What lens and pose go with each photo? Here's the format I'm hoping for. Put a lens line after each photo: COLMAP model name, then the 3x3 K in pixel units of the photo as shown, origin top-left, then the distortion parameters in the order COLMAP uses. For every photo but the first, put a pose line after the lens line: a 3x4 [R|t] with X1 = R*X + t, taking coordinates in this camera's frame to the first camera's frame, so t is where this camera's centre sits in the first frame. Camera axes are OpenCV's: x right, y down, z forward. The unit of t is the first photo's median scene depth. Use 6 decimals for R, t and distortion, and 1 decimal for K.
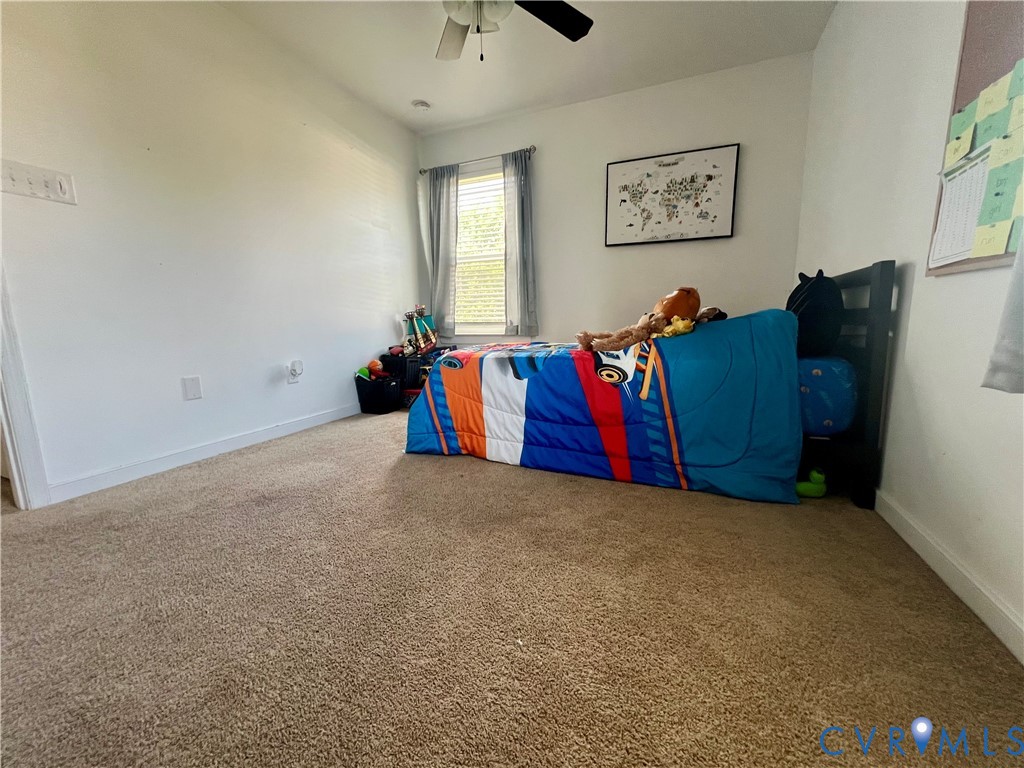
lens RADIAL K [[410.9, 0, 514.9], [0, 410.9, 387.6], [0, 0, 1]] dist [-0.002391, 0.000414]
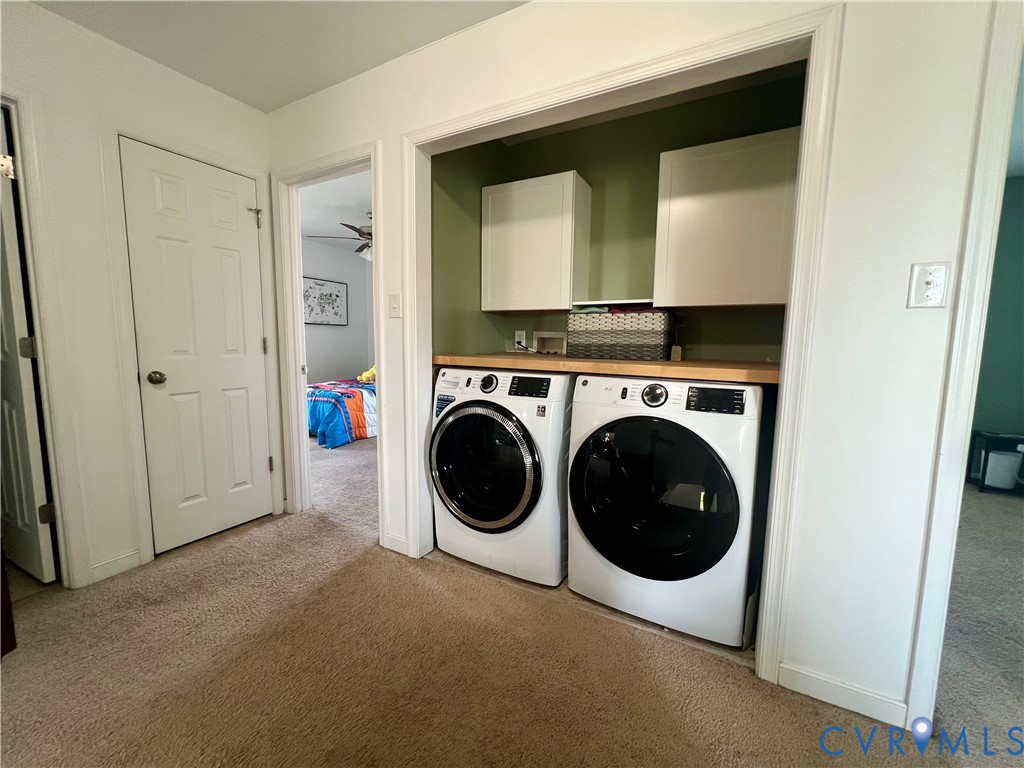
lens RADIAL K [[410.9, 0, 513.4], [0, 410.9, 388.4], [0, 0, 1]] dist [-0.002391, 0.000414]
pose [[0.115091, -0.095604, 0.988744, -1.448738], [0.143622, 0.986501, 0.078669, -0.098463], [-0.982917, 0.132951, 0.127268, -0.044965]]
